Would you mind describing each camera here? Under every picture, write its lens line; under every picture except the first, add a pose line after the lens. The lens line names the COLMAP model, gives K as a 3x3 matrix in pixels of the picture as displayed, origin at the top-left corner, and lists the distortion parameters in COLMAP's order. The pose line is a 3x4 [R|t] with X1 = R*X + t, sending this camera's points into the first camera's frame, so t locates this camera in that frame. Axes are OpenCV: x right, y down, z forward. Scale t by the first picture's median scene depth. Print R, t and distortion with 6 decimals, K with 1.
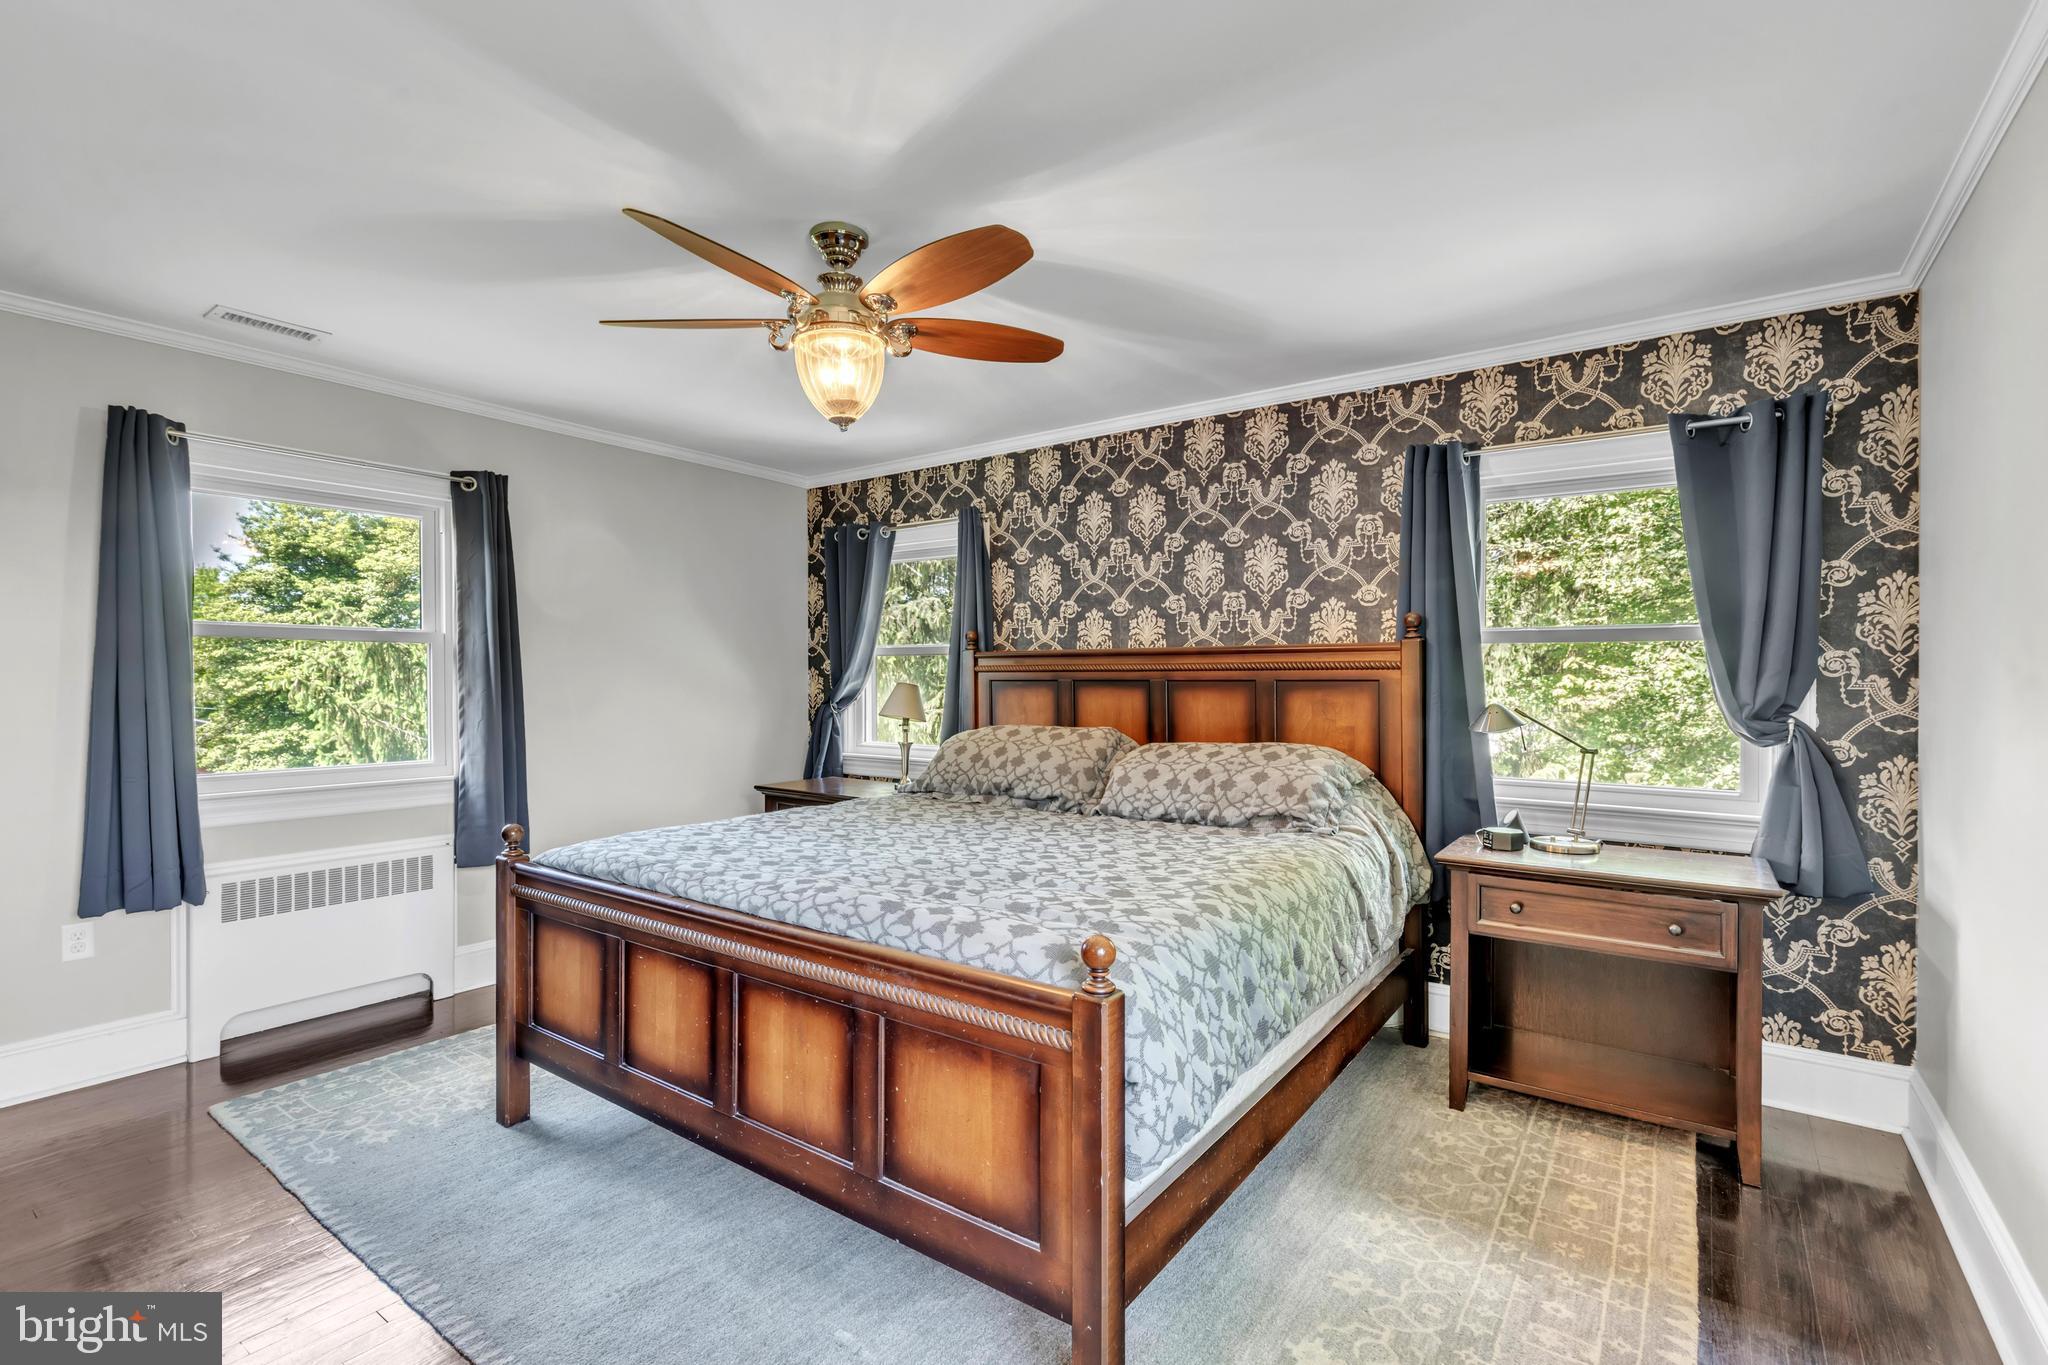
lens RADIAL K [[936.1, 0, 1025.7], [0, 936.1, 690.3], [0, 0, 1]] dist [0.004917, -0.000773]
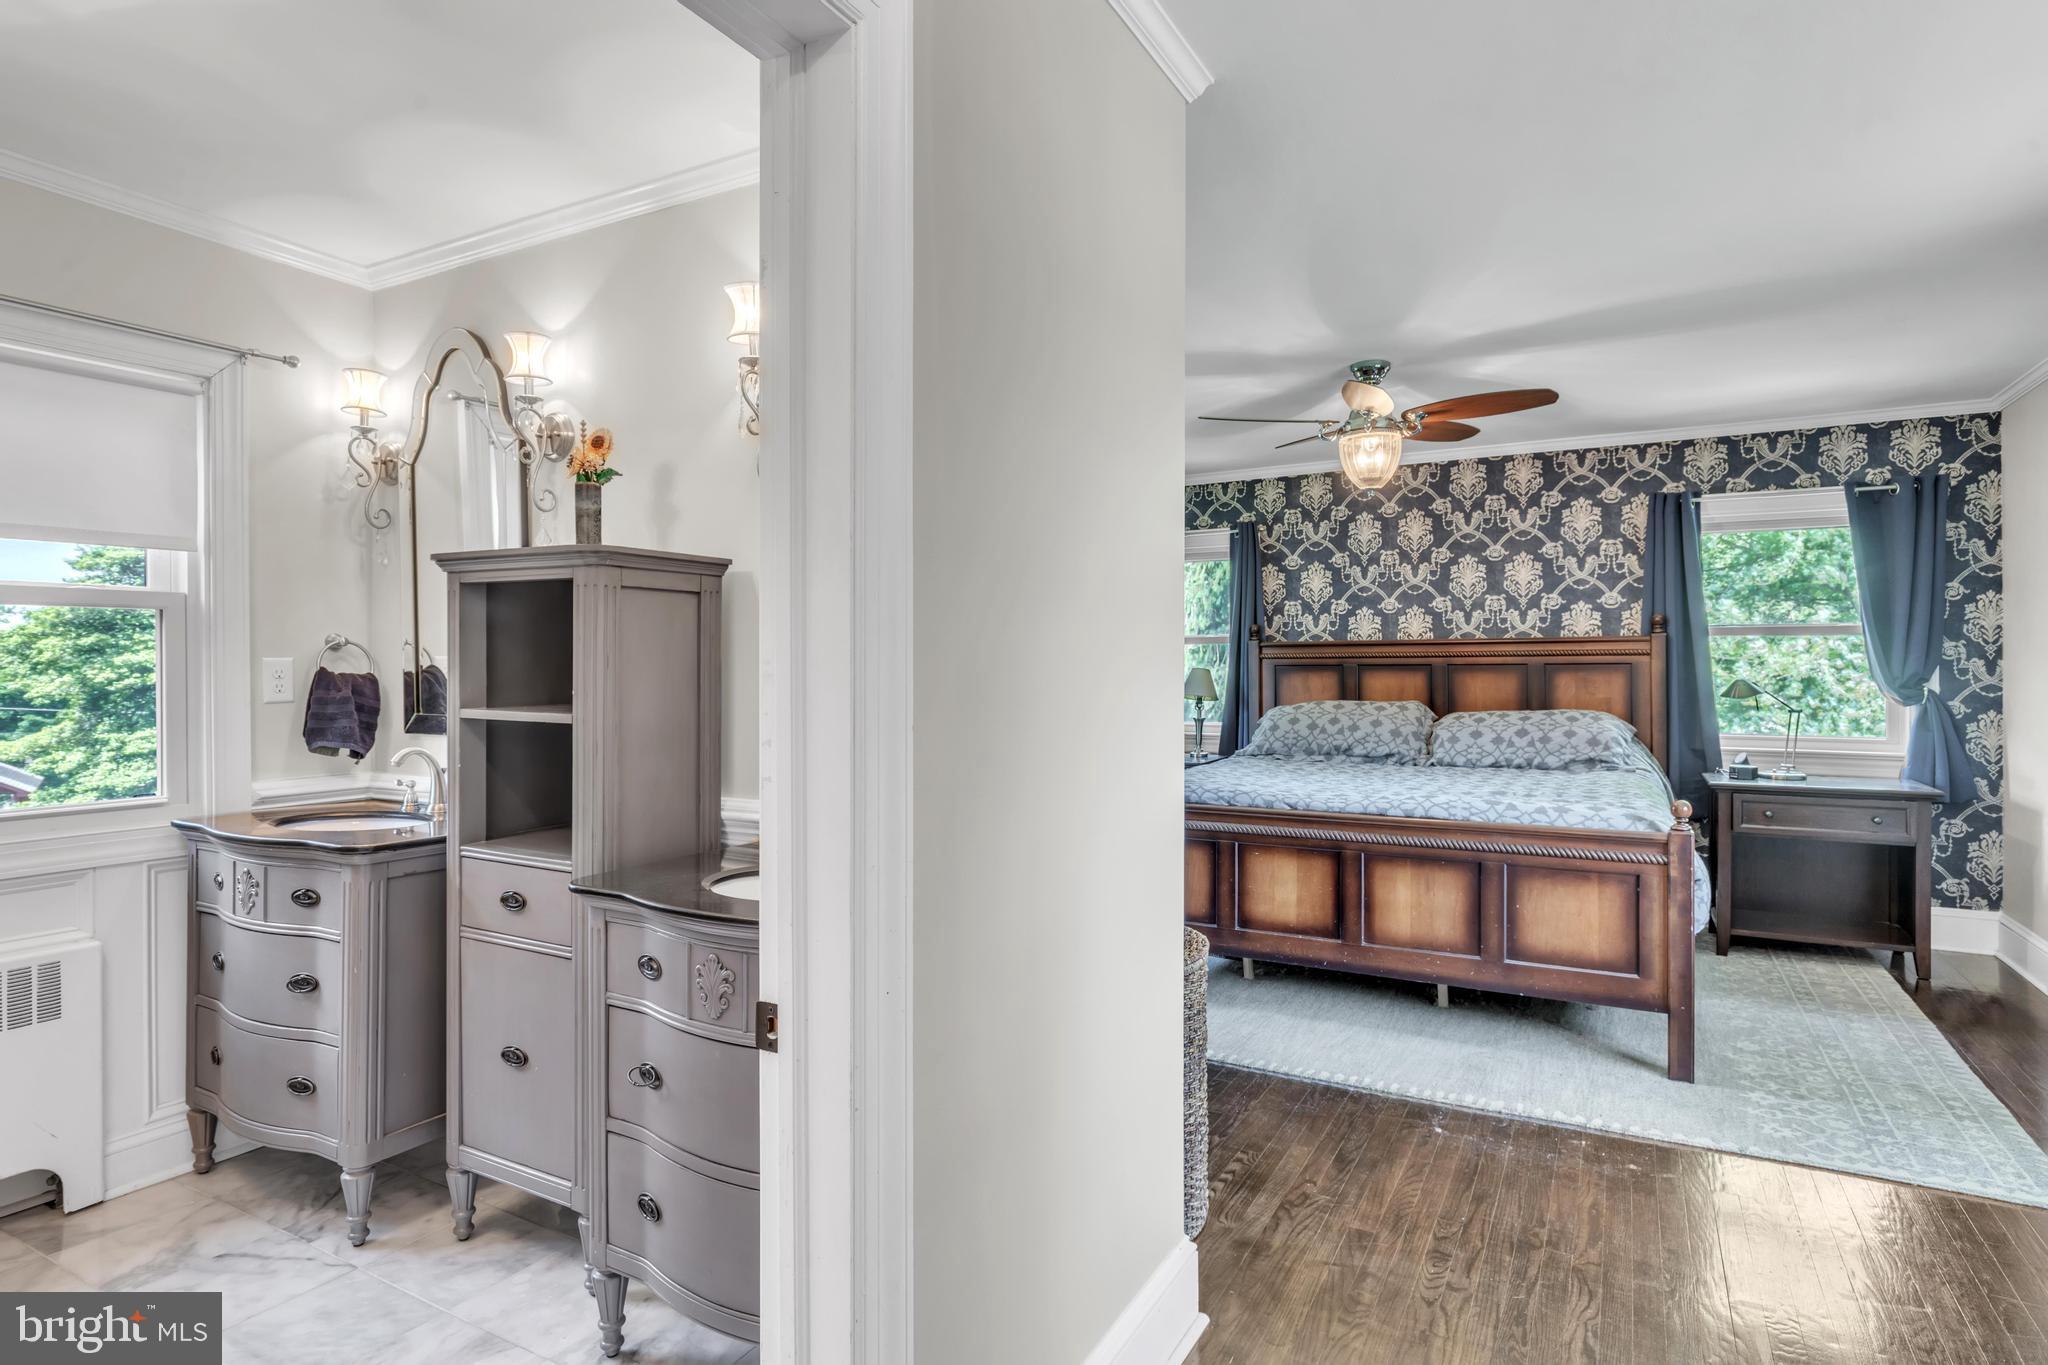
lens RADIAL K [[1075.7, 0, 1023.5], [0, 1075.7, 676.4], [0, 0, 1]] dist [-0.006508, 0.001823]
pose [[0.993296, -0.006834, 0.115397, -0.716799], [0.007059, 0.999974, -0.001543, 0.004595], [-0.115383, 0.002347, 0.993318, -0.474433]]
